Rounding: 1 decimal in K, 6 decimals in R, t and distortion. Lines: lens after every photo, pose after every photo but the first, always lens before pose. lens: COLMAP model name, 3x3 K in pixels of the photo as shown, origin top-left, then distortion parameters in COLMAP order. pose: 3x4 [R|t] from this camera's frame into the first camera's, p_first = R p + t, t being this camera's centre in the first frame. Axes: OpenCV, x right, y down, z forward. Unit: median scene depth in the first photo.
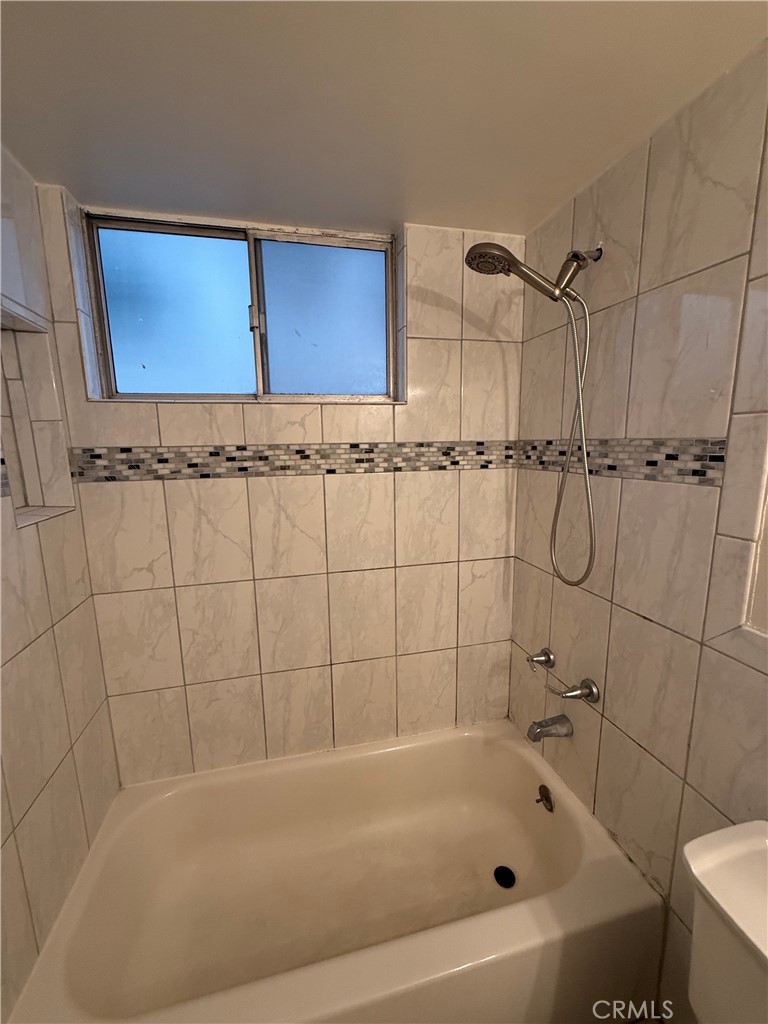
lens RADIAL K [[406.4, 0, 382.2], [0, 406.4, 510.5], [0, 0, 1]] dist [-0.000868, 0.000102]
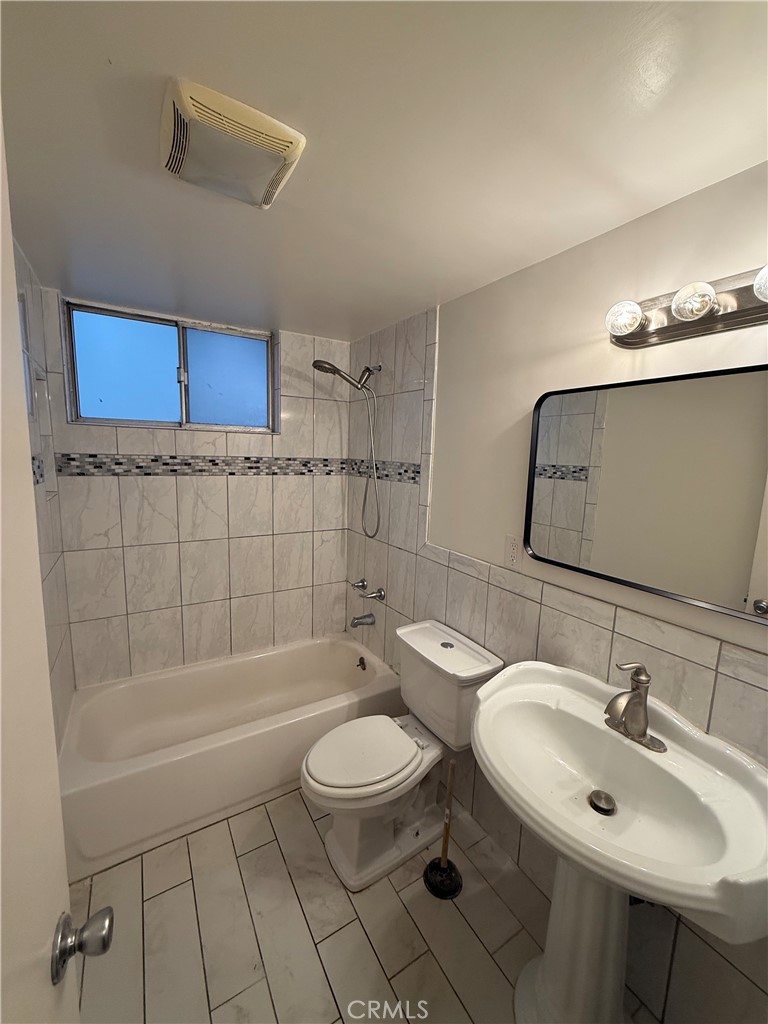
lens RADIAL K [[406.4, 0, 382.5], [0, 406.4, 511.1], [0, 0, 1]] dist [-0.000868, 0.000102]
pose [[0.951307, 0.000863, 0.308244, -0.056149], [0.005145, 0.999812, -0.018677, 0.086844], [-0.308202, 0.019353, 0.951124, -0.729968]]
